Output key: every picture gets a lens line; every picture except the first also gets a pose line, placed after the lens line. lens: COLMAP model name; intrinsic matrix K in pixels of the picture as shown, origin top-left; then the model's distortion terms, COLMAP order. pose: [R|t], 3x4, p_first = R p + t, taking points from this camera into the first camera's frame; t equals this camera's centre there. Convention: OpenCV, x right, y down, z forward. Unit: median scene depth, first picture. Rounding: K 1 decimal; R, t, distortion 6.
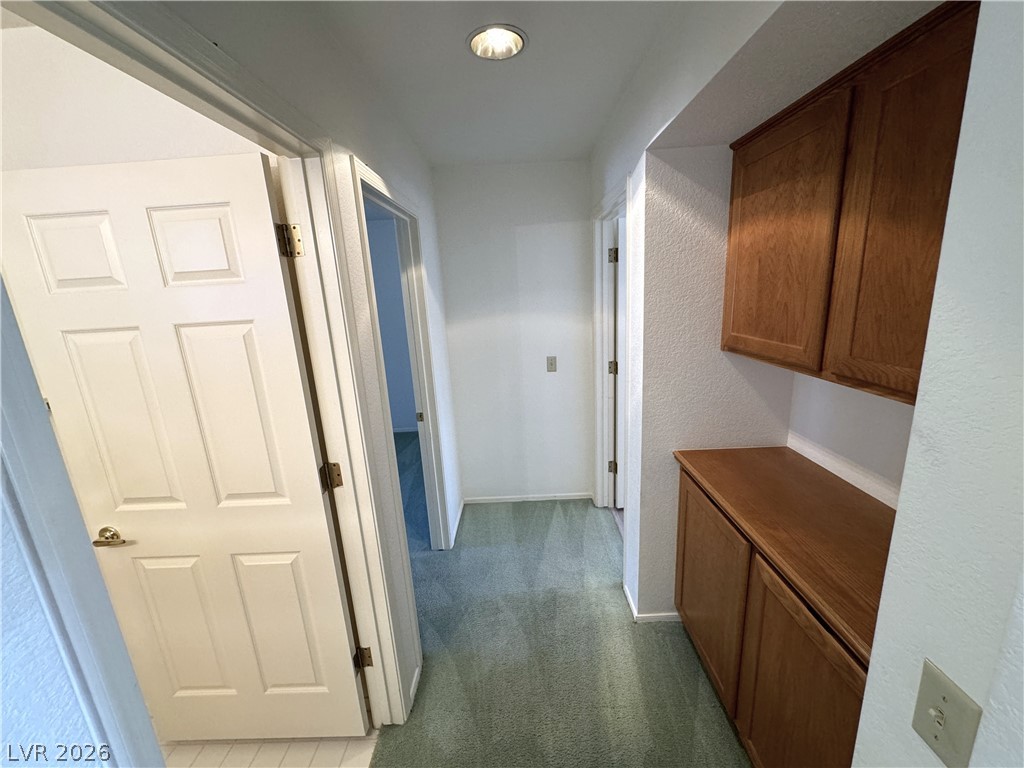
lens RADIAL K [[408.1, 0, 511.7], [0, 408.1, 385.7], [0, 0, 1]] dist [0.001155, -0.000104]
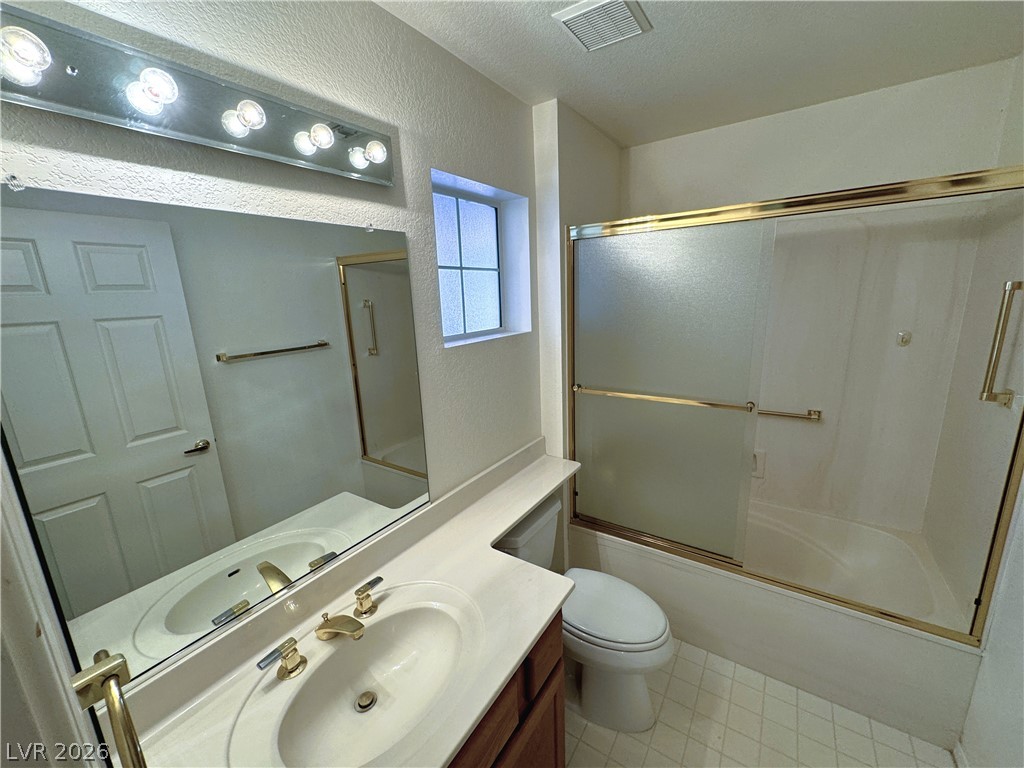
lens RADIAL K [[408.1, 0, 511.7], [0, 408.1, 385.7], [0, 0, 1]] dist [0.001155, -0.000104]
pose [[0.542797, -0.151627, 0.826063, -1.285285], [0.188720, 0.980435, 0.055957, 0.291639], [-0.818387, 0.125521, 0.560792, -1.053626]]
